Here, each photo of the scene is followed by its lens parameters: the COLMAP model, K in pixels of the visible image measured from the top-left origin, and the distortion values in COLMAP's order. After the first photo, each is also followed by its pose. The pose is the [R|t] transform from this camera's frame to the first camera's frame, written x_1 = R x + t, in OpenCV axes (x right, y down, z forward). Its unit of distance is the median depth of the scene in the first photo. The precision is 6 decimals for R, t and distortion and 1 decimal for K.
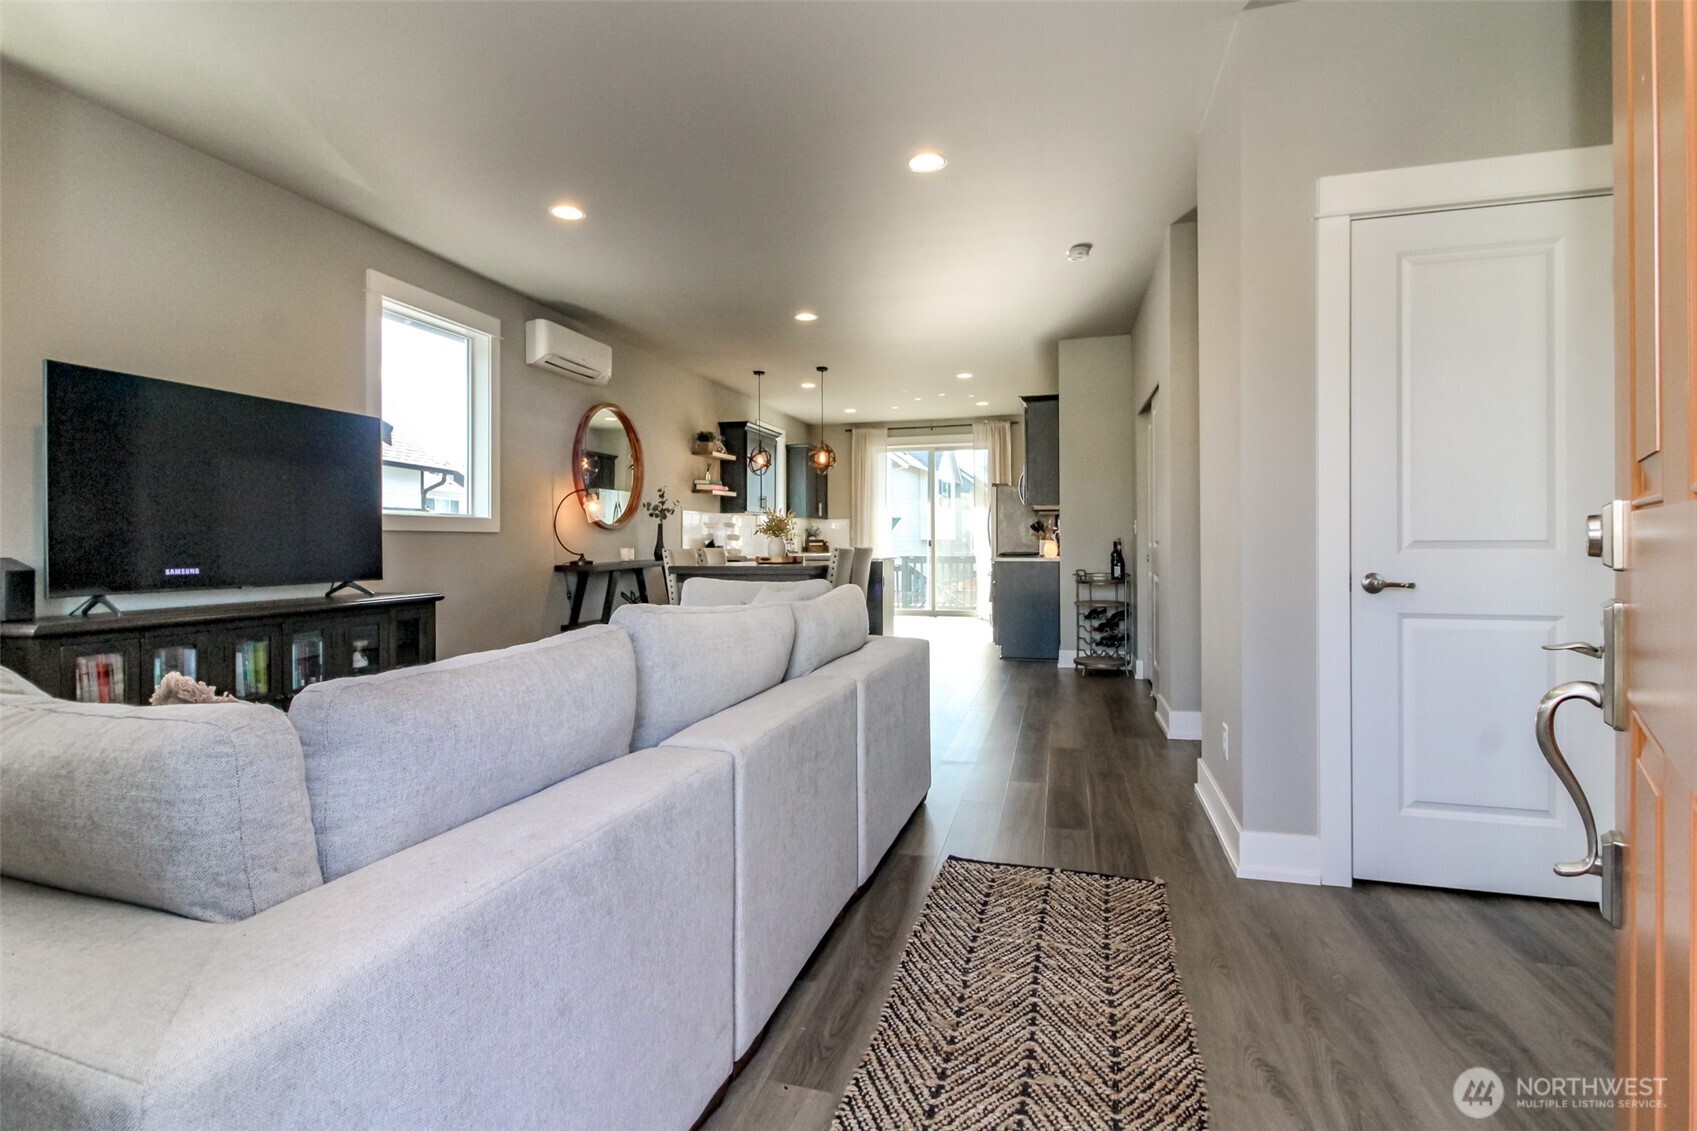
lens RADIAL K [[783.6, 0, 859.7], [0, 783.6, 540.3], [0, 0, 1]] dist [0.016444, -0.010359]
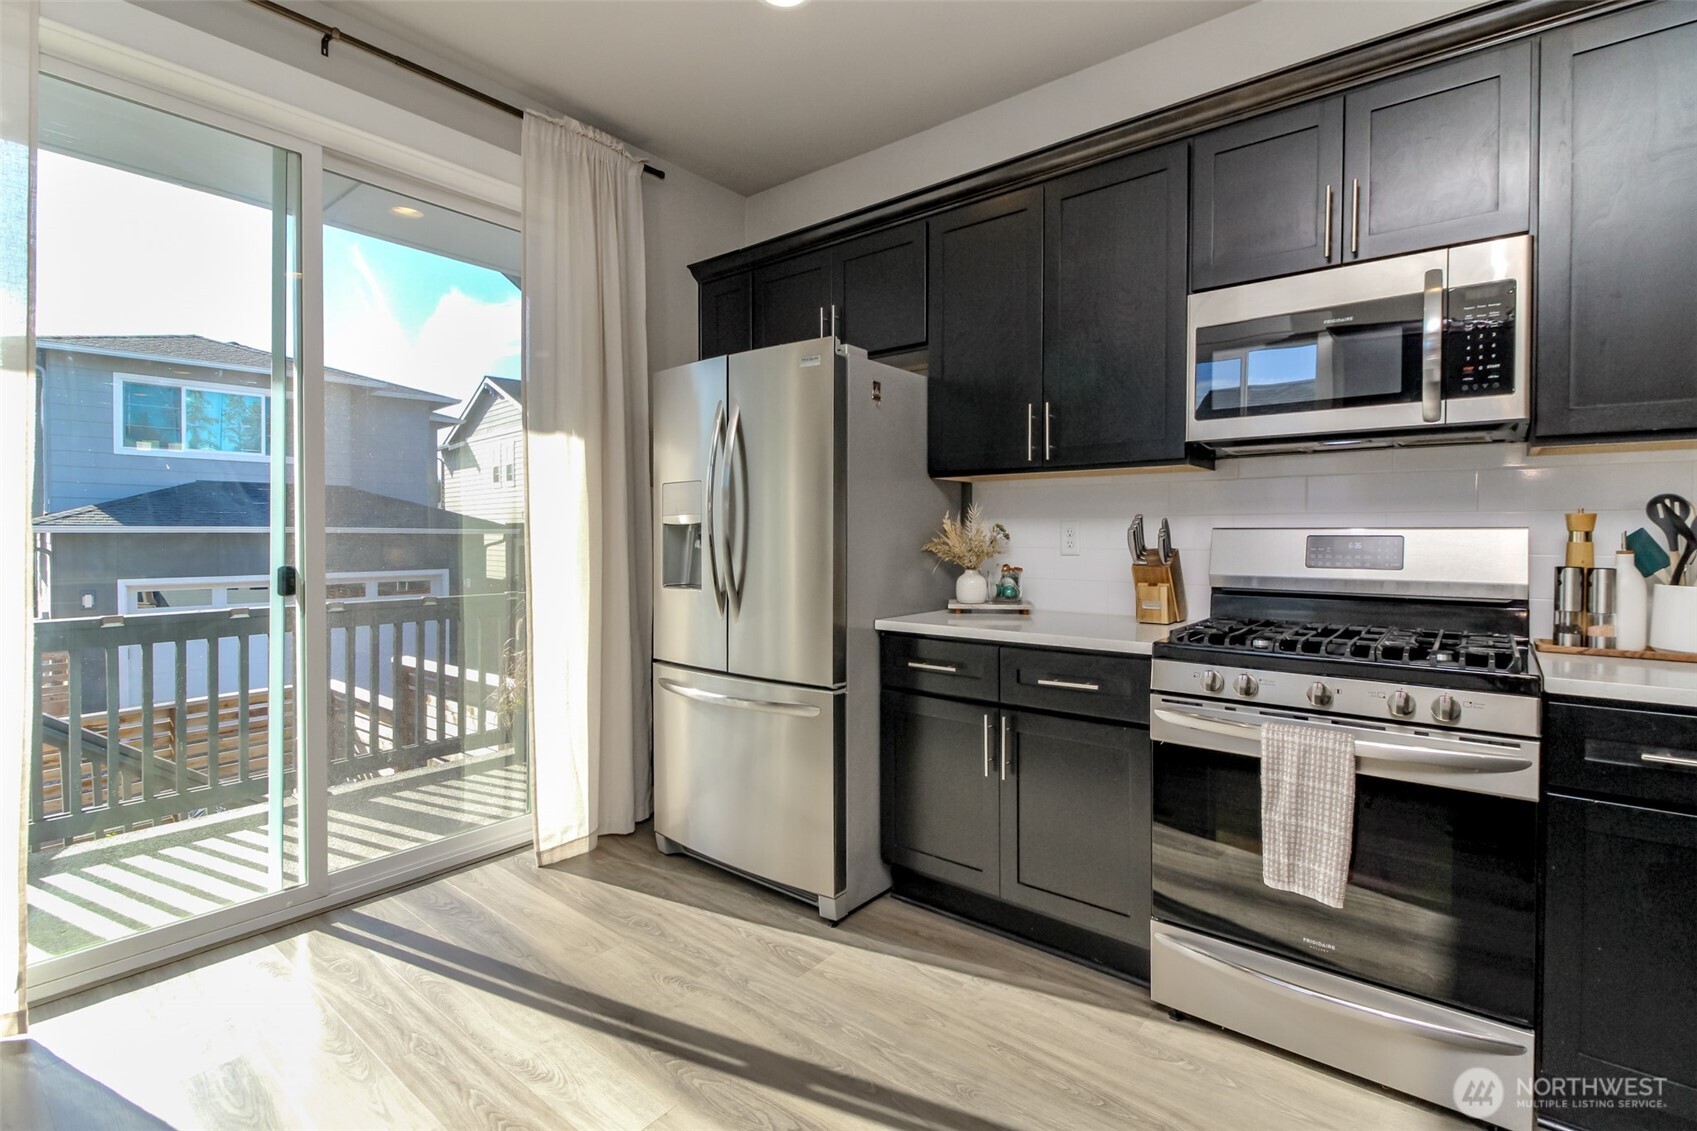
lens RADIAL K [[783.6, 0, 833.2], [0, 783.6, 554.8], [0, 0, 1]] dist [0.016444, -0.010359]
pose [[0.415833, -0.014855, 0.909320, -0.101880], [-0.006375, 0.999794, 0.019248, -0.018234], [-0.909419, -0.013800, 0.415652, 1.626677]]
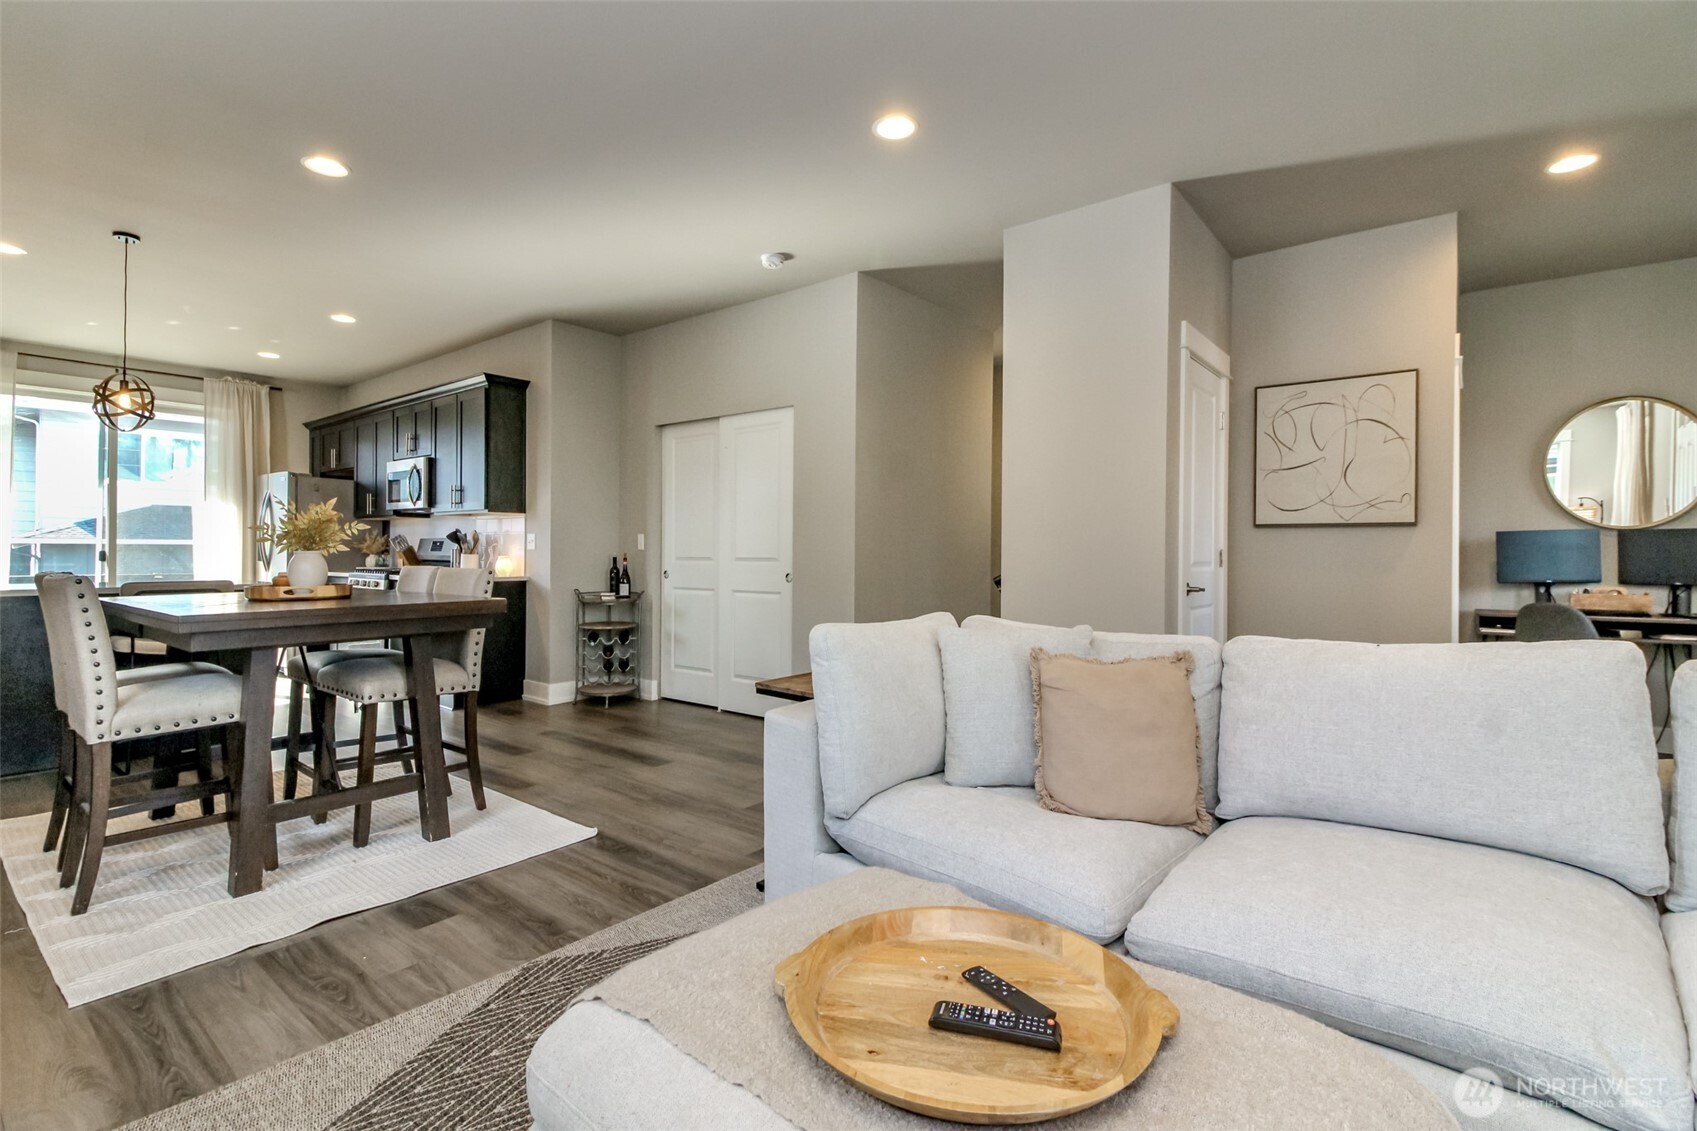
lens RADIAL K [[783.6, 0, 833.0], [0, 783.6, 558.2], [0, 0, 1]] dist [0.016444, -0.010359]
pose [[0.411721, 0.002181, 0.911307, -0.502740], [-0.009964, 0.999948, 0.002109, -0.002364], [-0.911255, -0.009949, 0.411721, 0.476420]]
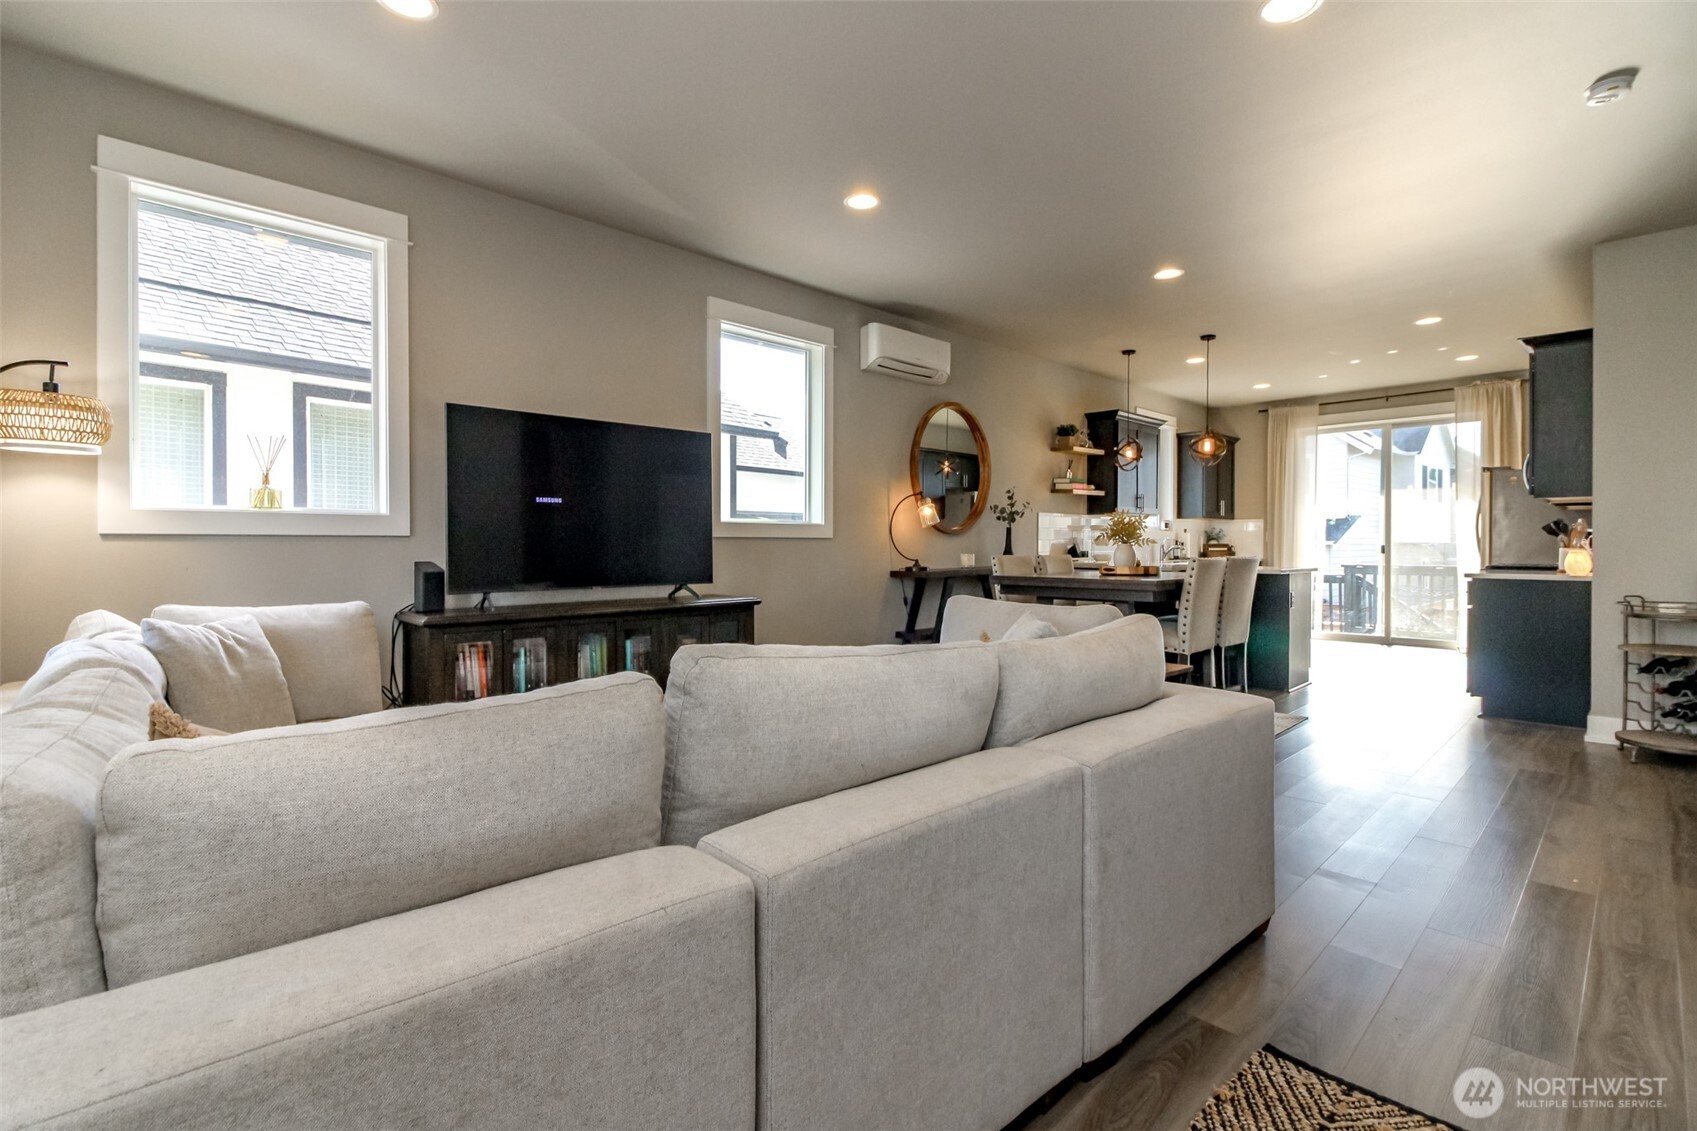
lens RADIAL K [[783.6, 0, 838.4], [0, 783.6, 549.8], [0, 0, 1]] dist [0.016444, -0.010359]
pose [[0.853837, 0.009531, -0.520453, 0.076175], [-0.003493, 0.999915, 0.012581, -0.007464], [0.520529, -0.008925, 0.853798, 0.135150]]
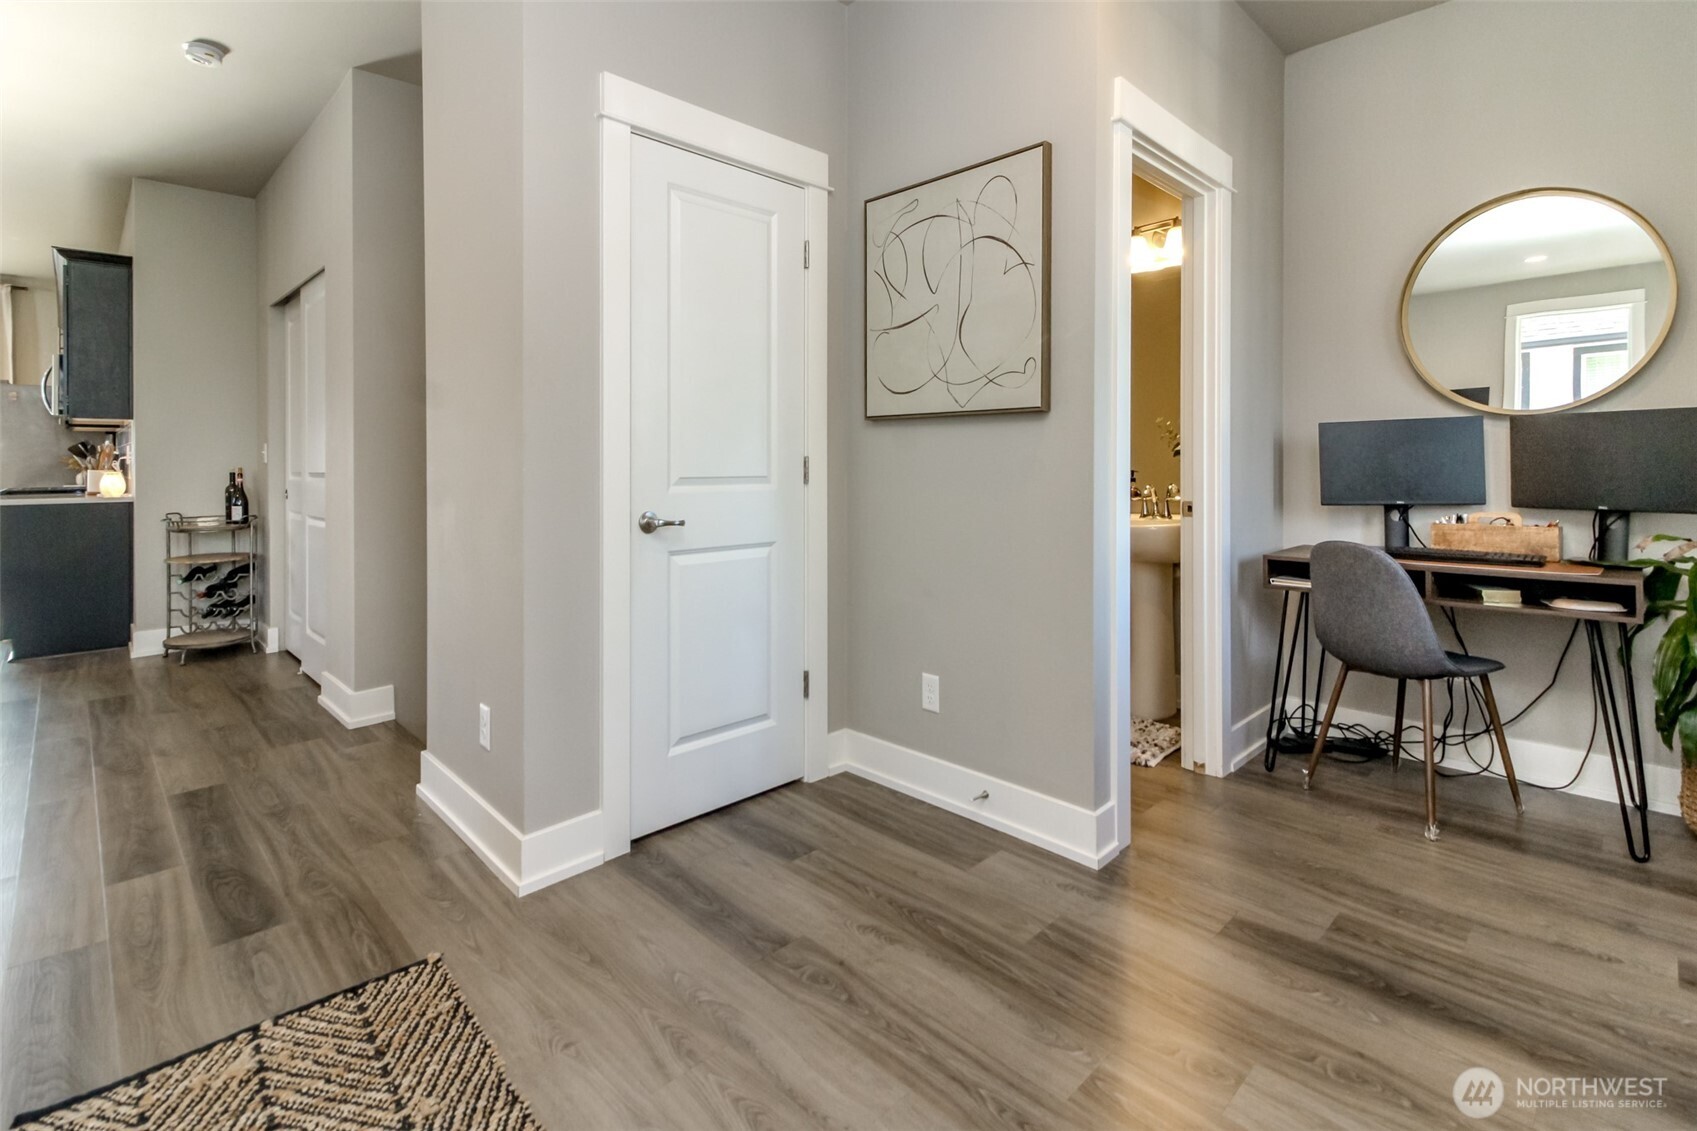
lens RADIAL K [[783.6, 0, 842.4], [0, 783.6, 469.5], [0, 0, 1]] dist [0.016444, -0.010359]
pose [[0.514959, -0.001810, 0.857213, -0.020594], [-0.002223, 0.999992, 0.003447, -0.006679], [-0.857212, -0.003681, 0.514951, 0.152141]]
